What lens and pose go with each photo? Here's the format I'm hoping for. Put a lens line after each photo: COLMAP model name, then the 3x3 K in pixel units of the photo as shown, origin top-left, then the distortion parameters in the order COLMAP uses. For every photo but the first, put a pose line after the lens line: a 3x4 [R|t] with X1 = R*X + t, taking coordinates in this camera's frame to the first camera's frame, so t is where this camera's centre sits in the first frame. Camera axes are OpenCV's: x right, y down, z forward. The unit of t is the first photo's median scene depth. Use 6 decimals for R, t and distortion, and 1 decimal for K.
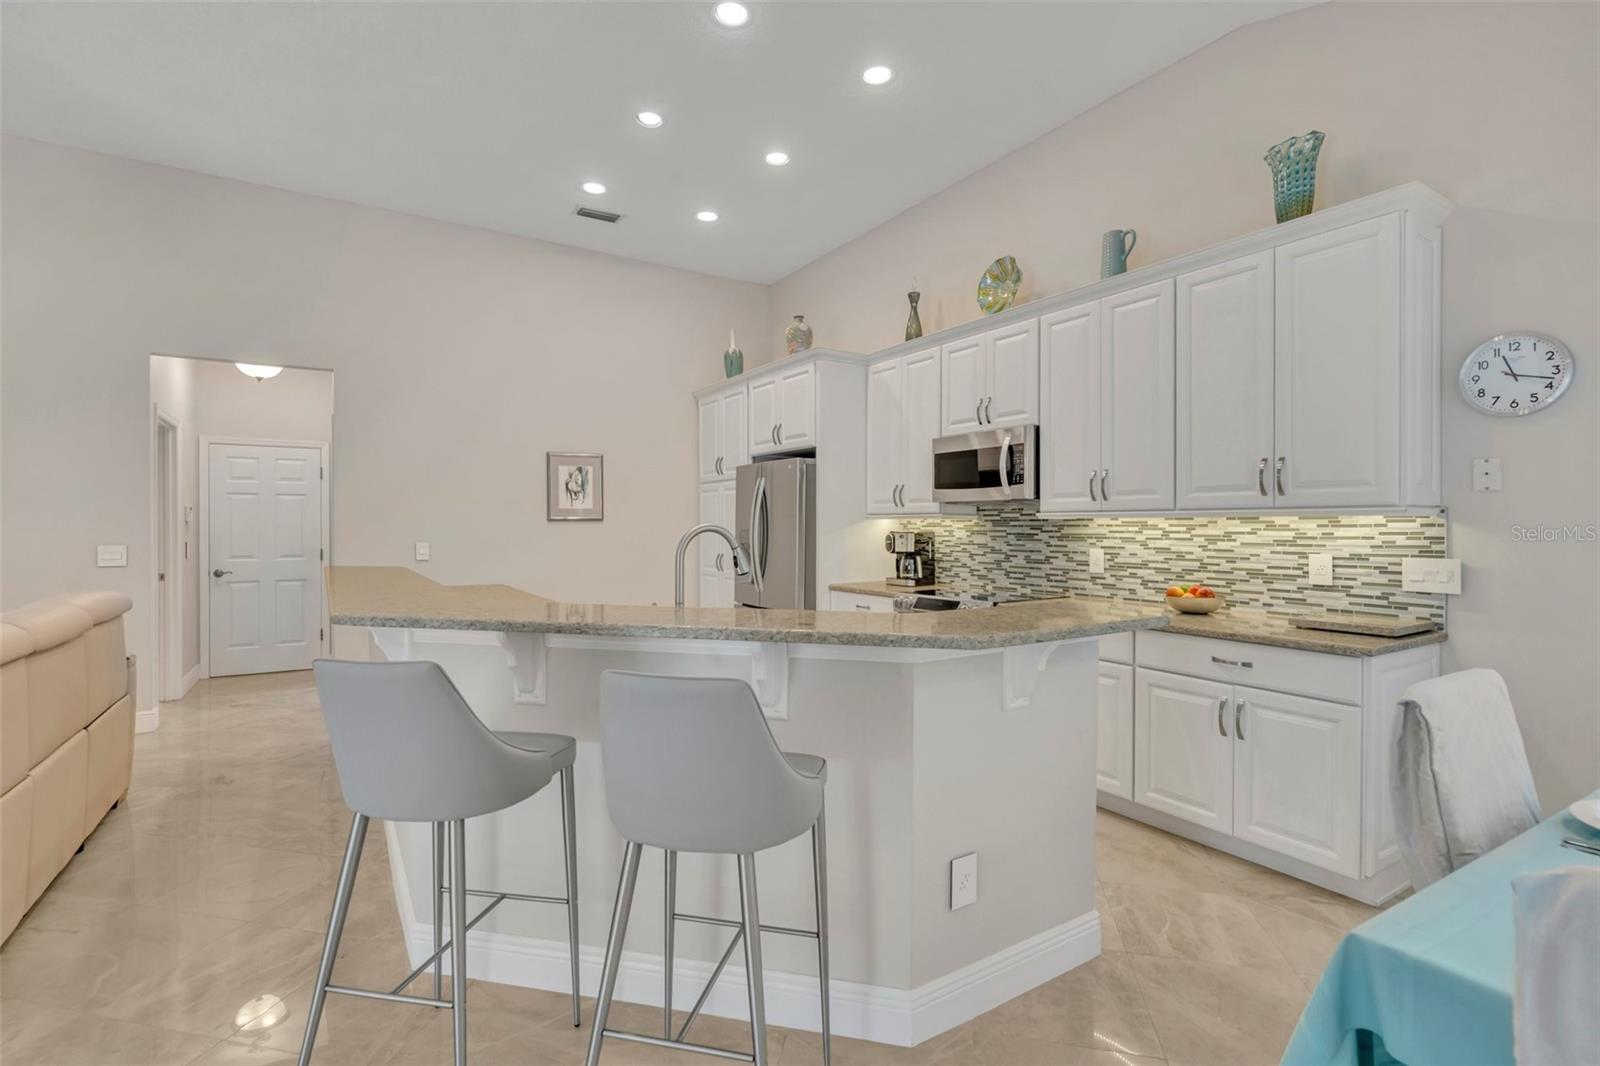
lens RADIAL K [[739.3, 0, 795.3], [0, 739.3, 527.5], [0, 0, 1]] dist [0.000127, 0.000373]
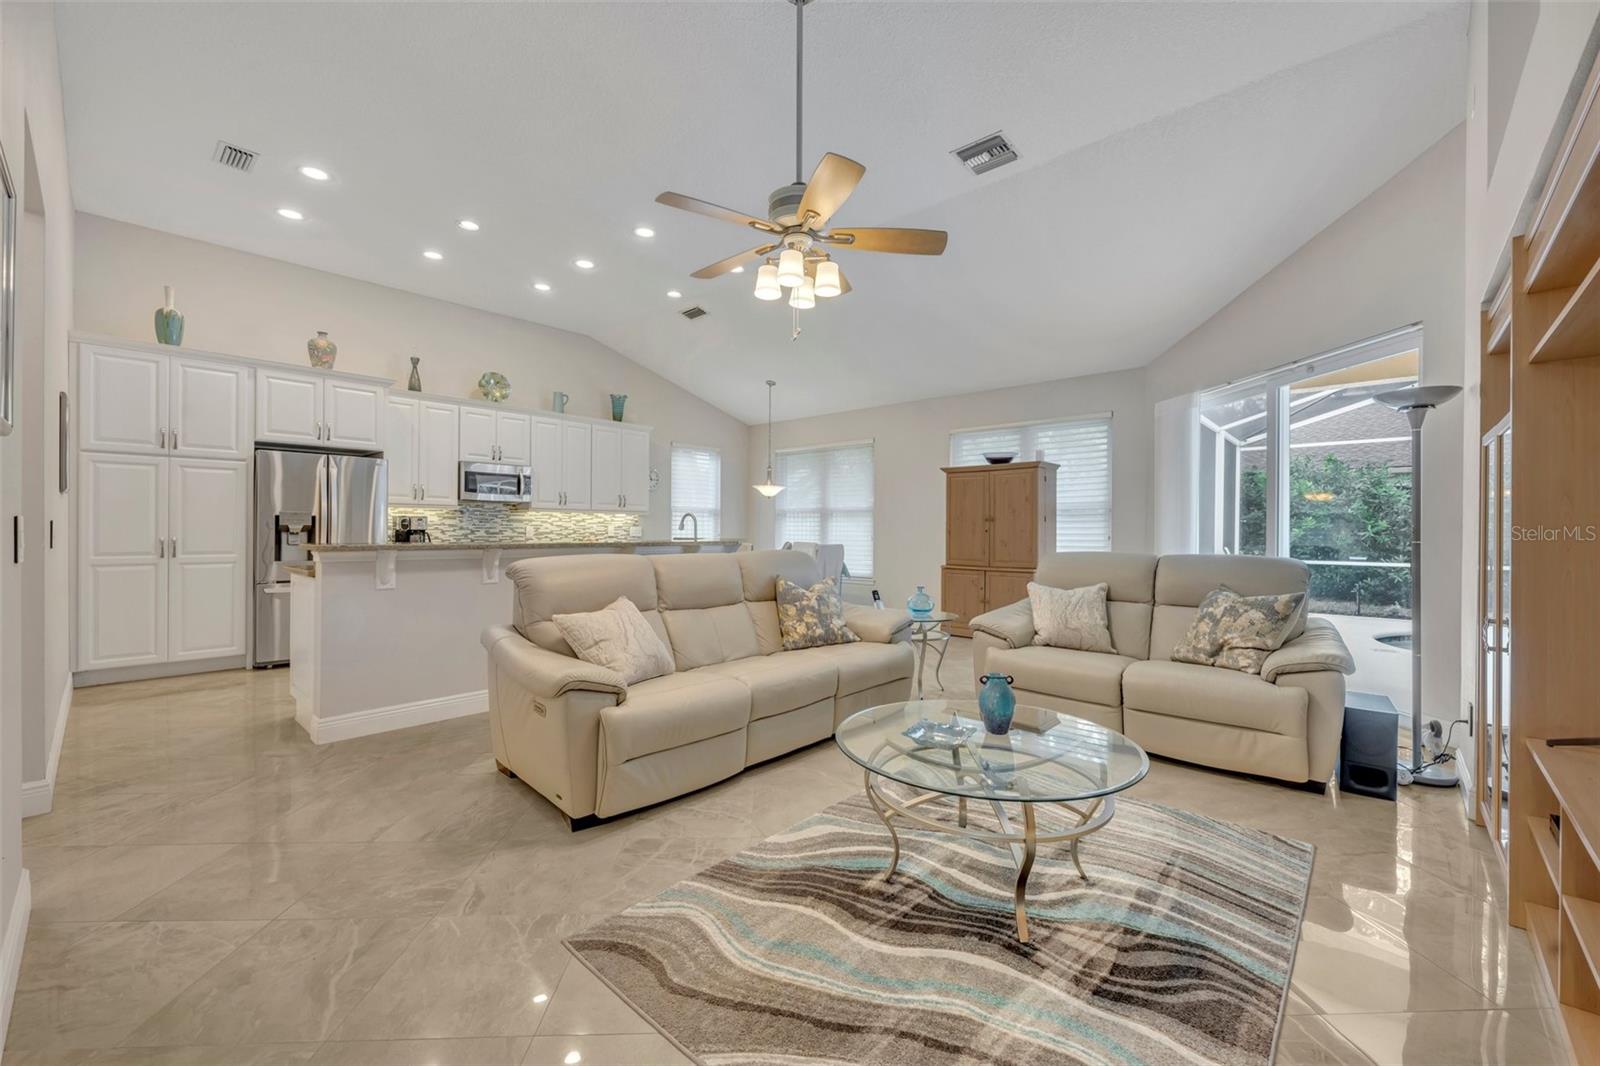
lens RADIAL K [[642.6, 0, 798.8], [0, 642.6, 526.6], [0, 0, 1]] dist [-0.001548, -0.000054]
pose [[-0.265098, 0.000305, 0.964222, -1.774026], [-0.005350, 0.999984, -0.001787, 0.032291], [-0.964207, -0.005632, -0.265092, 0.804470]]
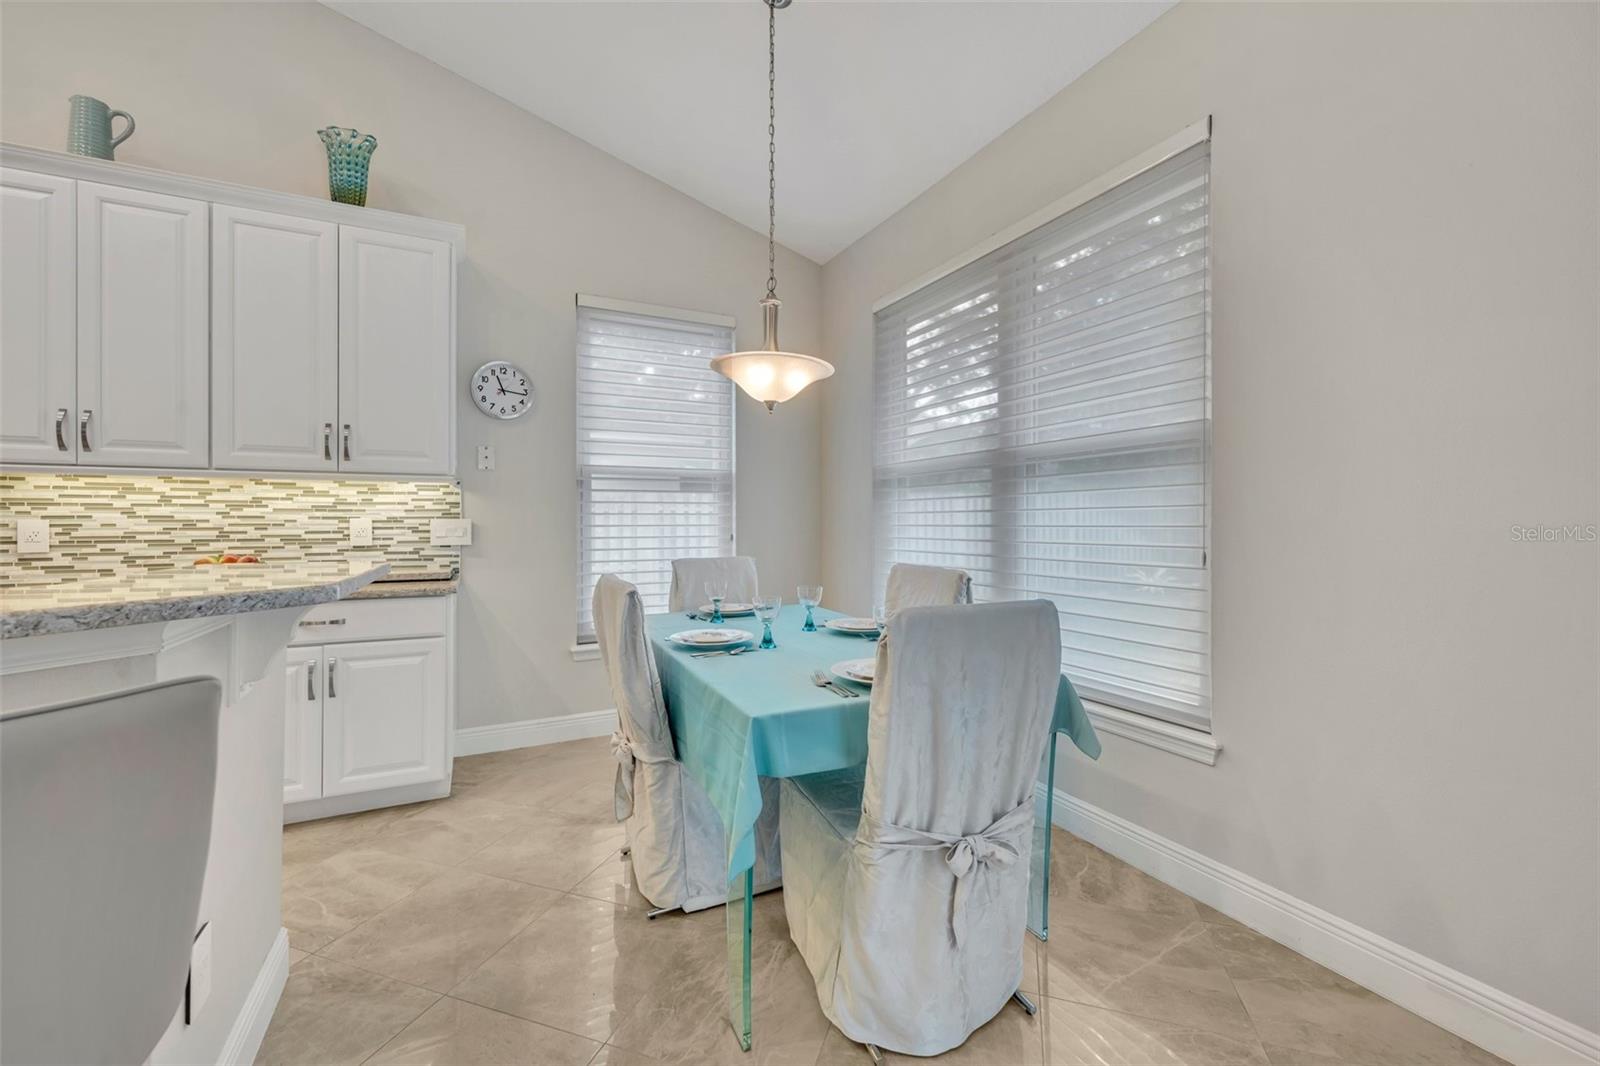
lens RADIAL K [[644.2, 0, 797.9], [0, 644.2, 521.4], [0, 0, 1]] dist [-0.000698, -0.000121]
pose [[0.098045, 0.002767, 0.995178, -0.158046], [0.004579, 0.999984, -0.003232, 0.039665], [-0.995171, 0.004873, 0.098031, 0.212423]]
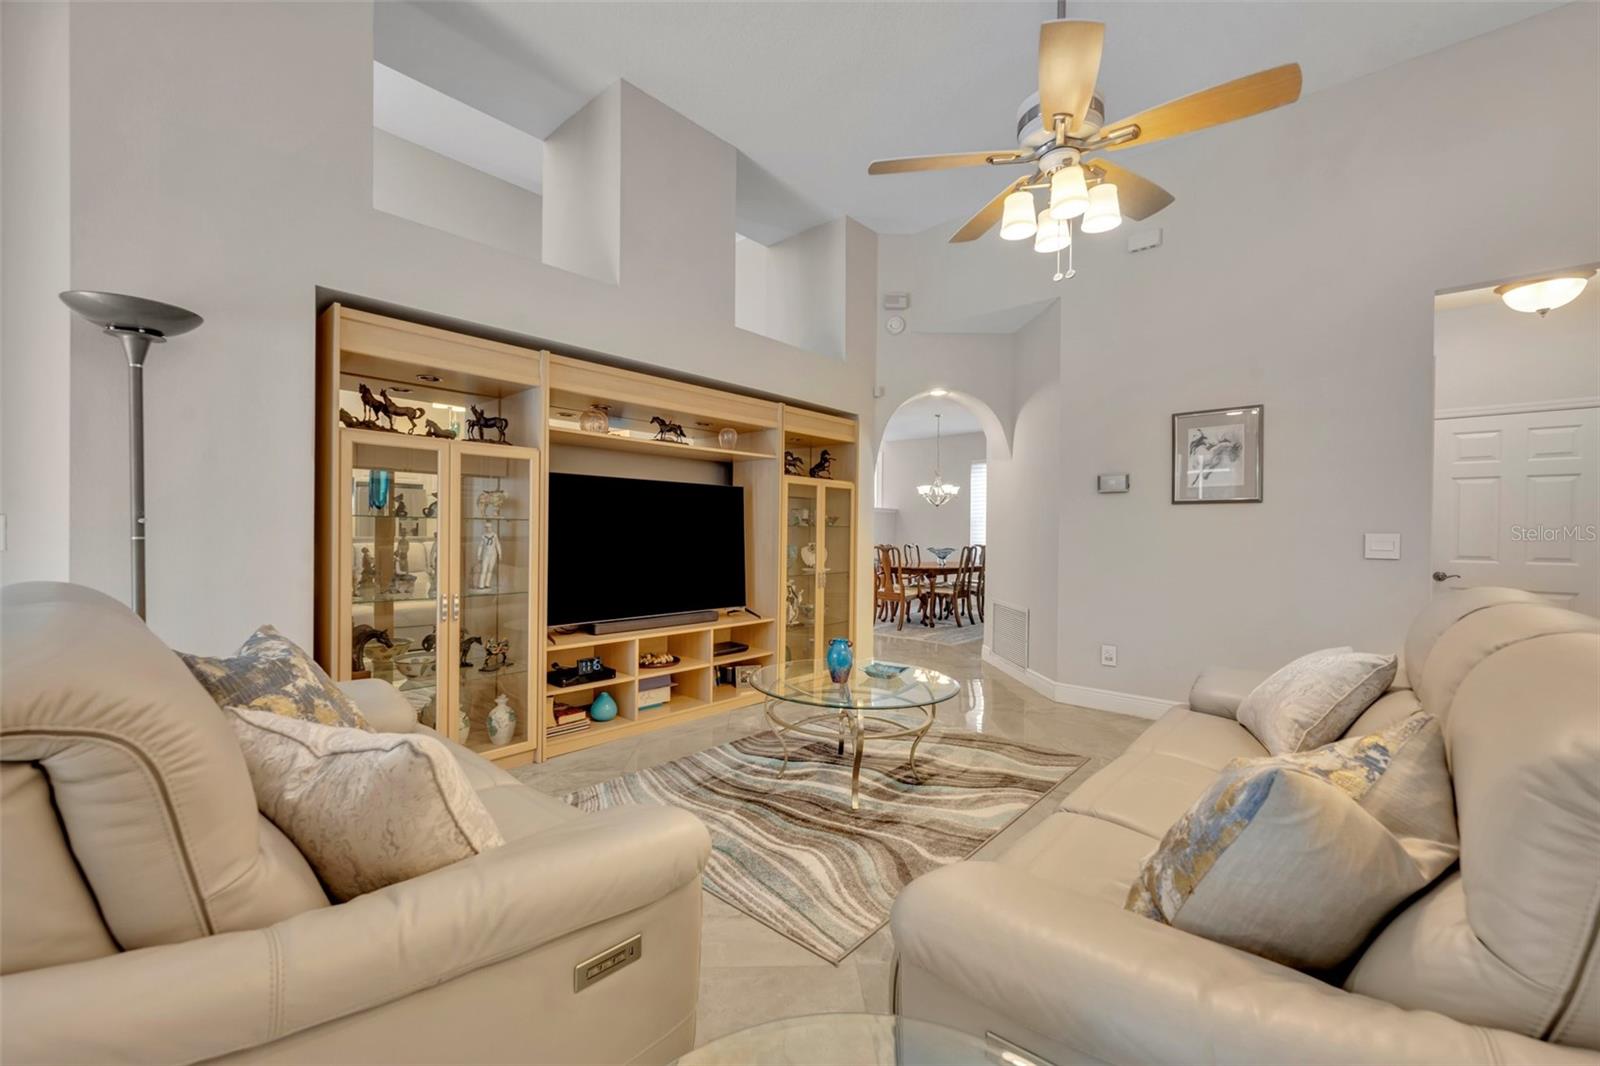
lens RADIAL K [[641.3, 0, 800.0], [0, 641.3, 533.0], [0, 0, 1]] dist [0.001369, 0.000352]
pose [[0.276431, 0.004113, -0.961025, -0.504940], [-0.011500, 0.999933, 0.000972, 0.036867], [0.960965, 0.010783, 0.276460, 0.208165]]
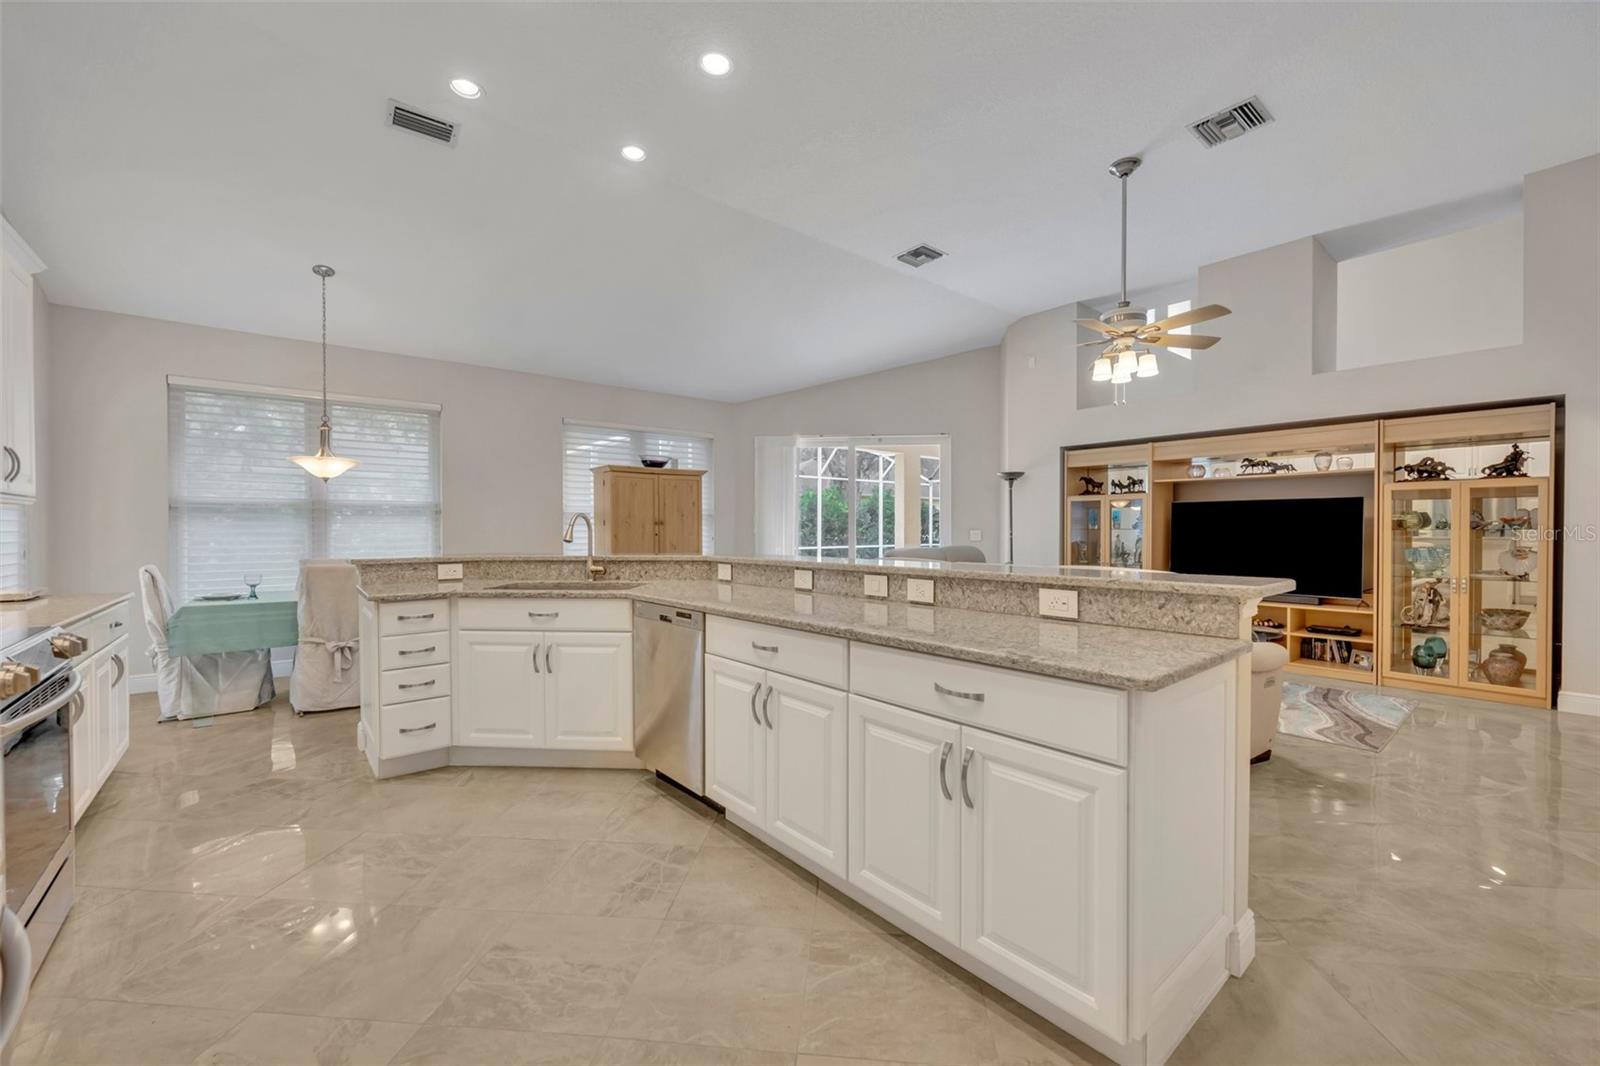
lens RADIAL K [[641.3, 0, 800.0], [0, 641.3, 533.0], [0, 0, 1]] dist [0.001369, 0.000352]
pose [[-0.991569, 0.002696, -0.129550, -0.295762], [0.001450, 0.999952, 0.009712, 0.017797], [0.129570, 0.009442, -0.991525, 1.666116]]
